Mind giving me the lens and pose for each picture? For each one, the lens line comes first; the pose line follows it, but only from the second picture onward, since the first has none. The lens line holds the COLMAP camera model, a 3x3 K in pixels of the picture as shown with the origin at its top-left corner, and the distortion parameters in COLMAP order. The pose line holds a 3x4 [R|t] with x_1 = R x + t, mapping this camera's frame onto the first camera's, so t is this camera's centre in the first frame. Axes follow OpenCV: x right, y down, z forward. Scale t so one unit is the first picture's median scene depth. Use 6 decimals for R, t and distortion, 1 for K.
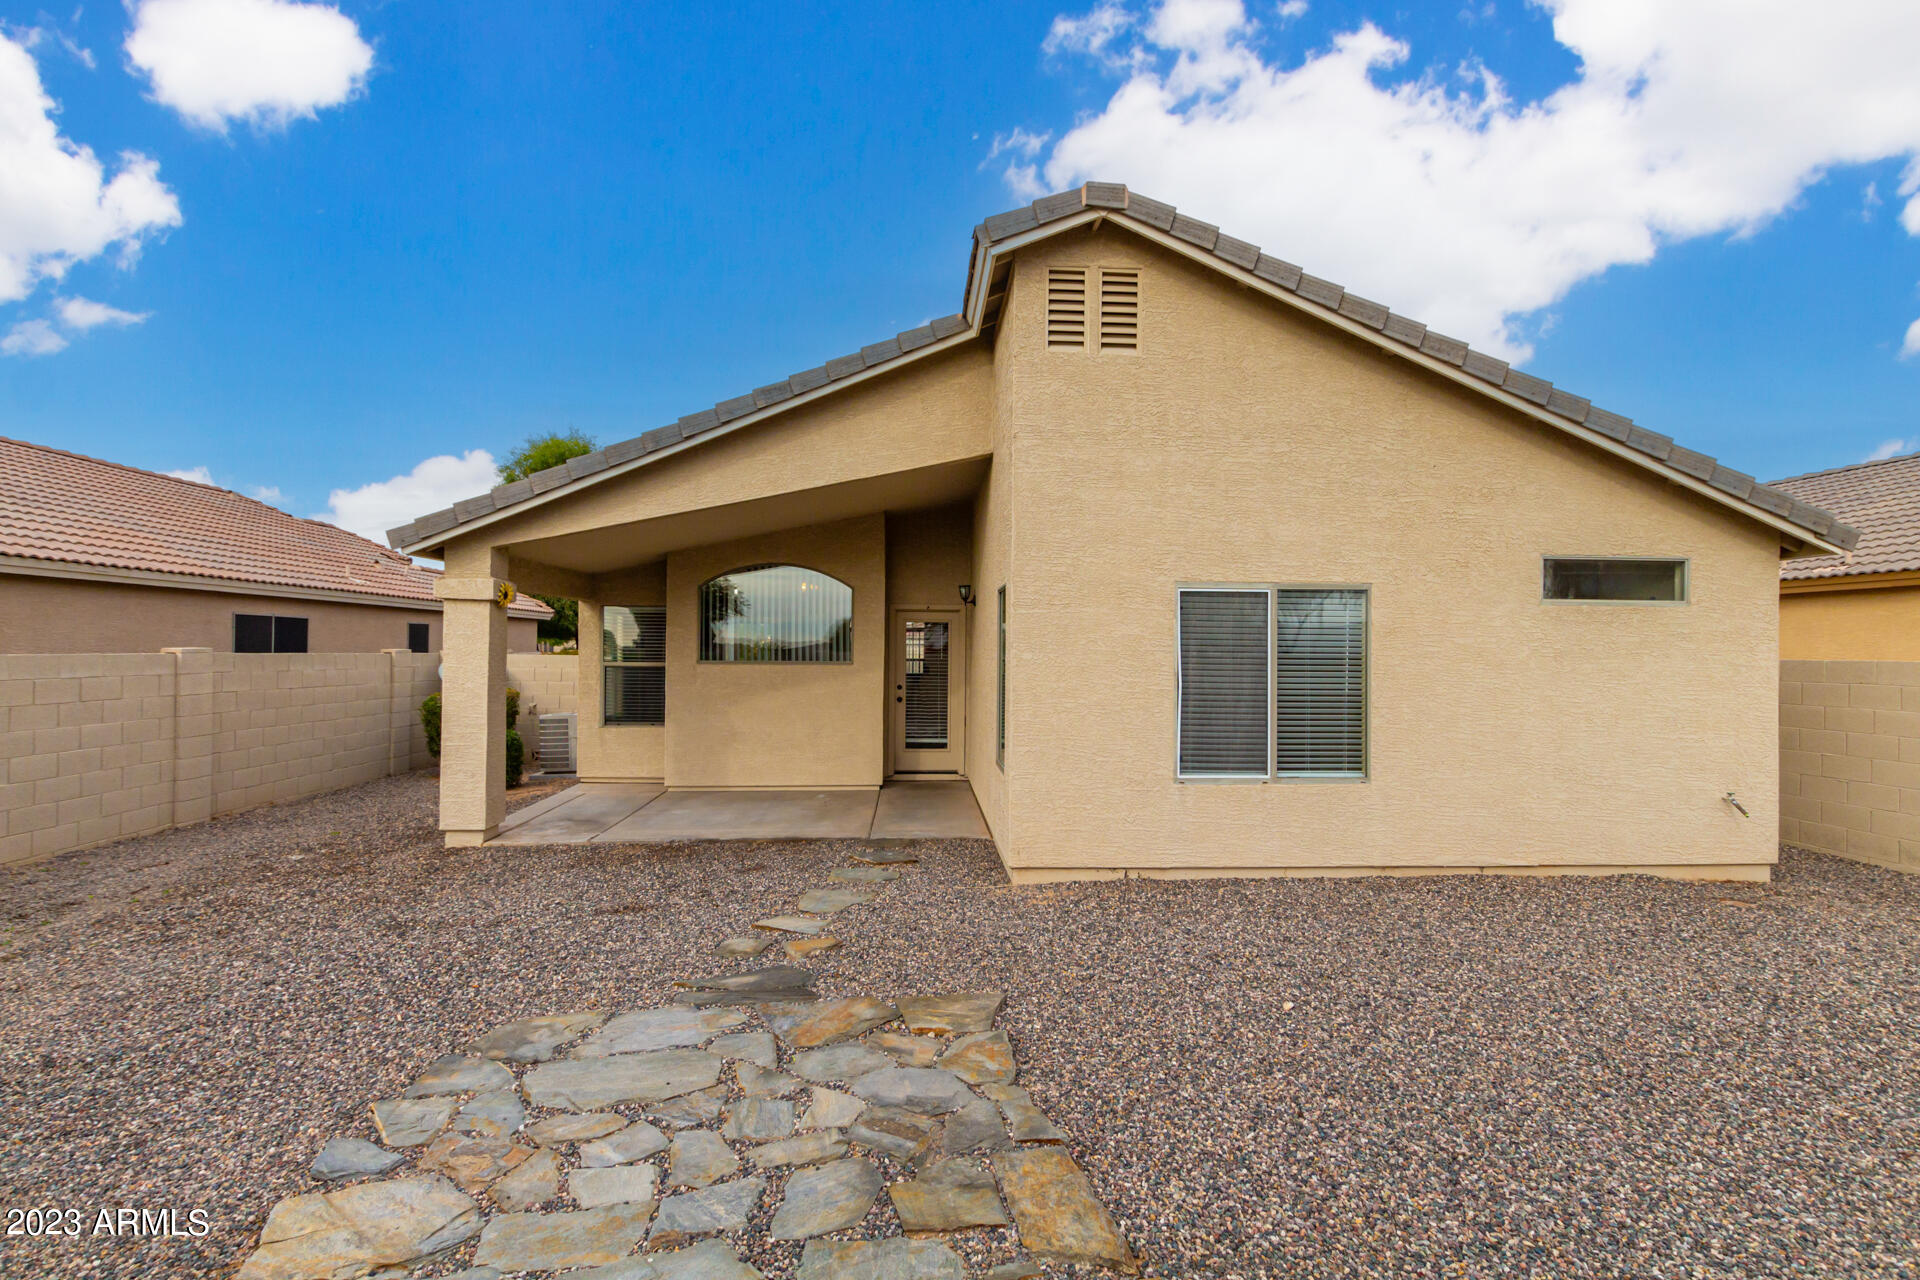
lens RADIAL K [[879.9, 0, 966.6], [0, 879.9, 647.4], [0, 0, 1]] dist [0.012607, -0.005396]
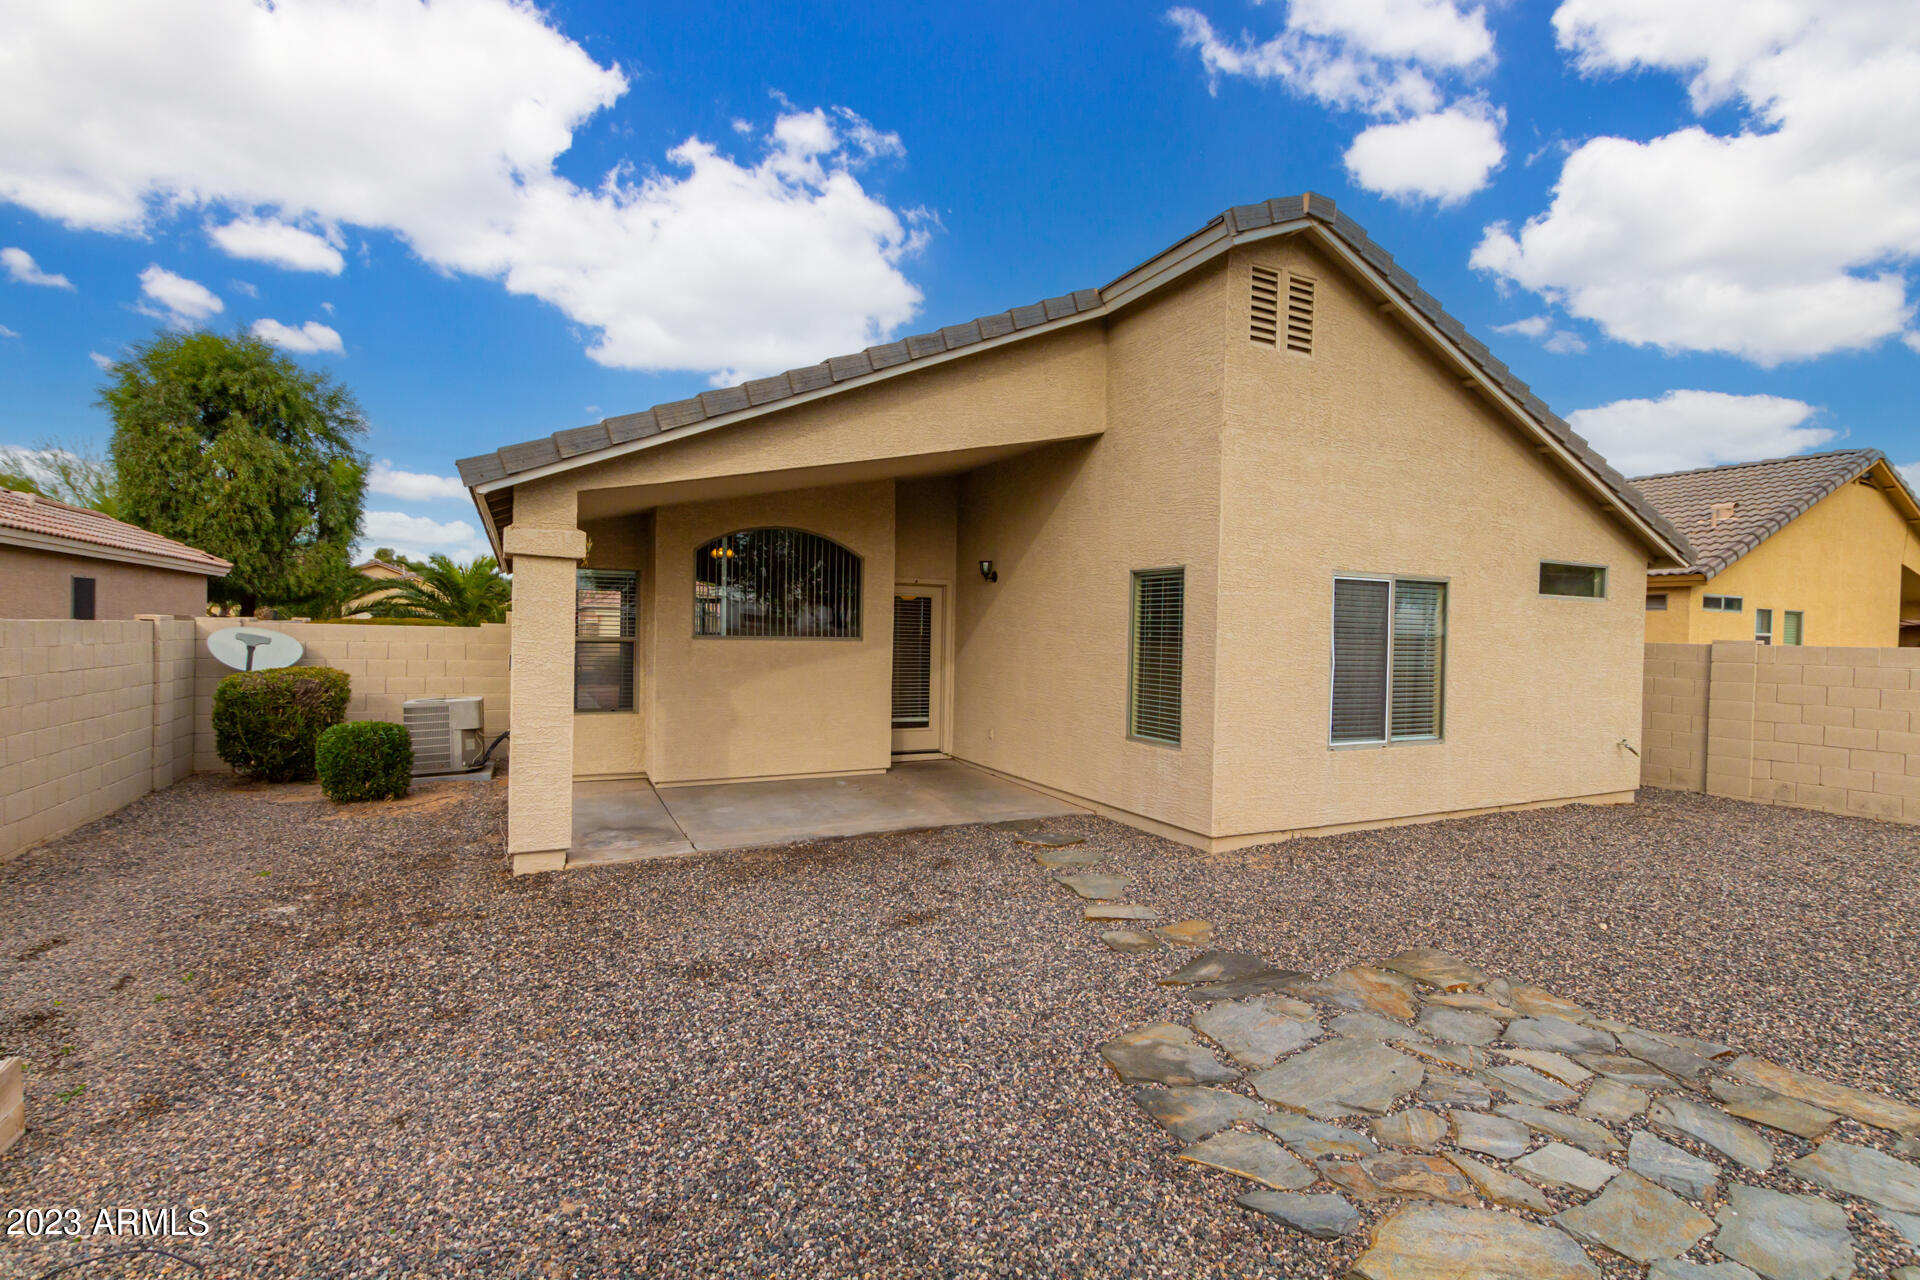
lens RADIAL K [[879.9, 0, 966.6], [0, 879.9, 647.4], [0, 0, 1]] dist [0.012607, -0.005396]
pose [[0.917766, 0.002119, 0.397117, -0.629431], [-0.014186, 0.999522, 0.027452, -0.000945], [-0.396869, -0.030828, 0.917357, 0.159723]]
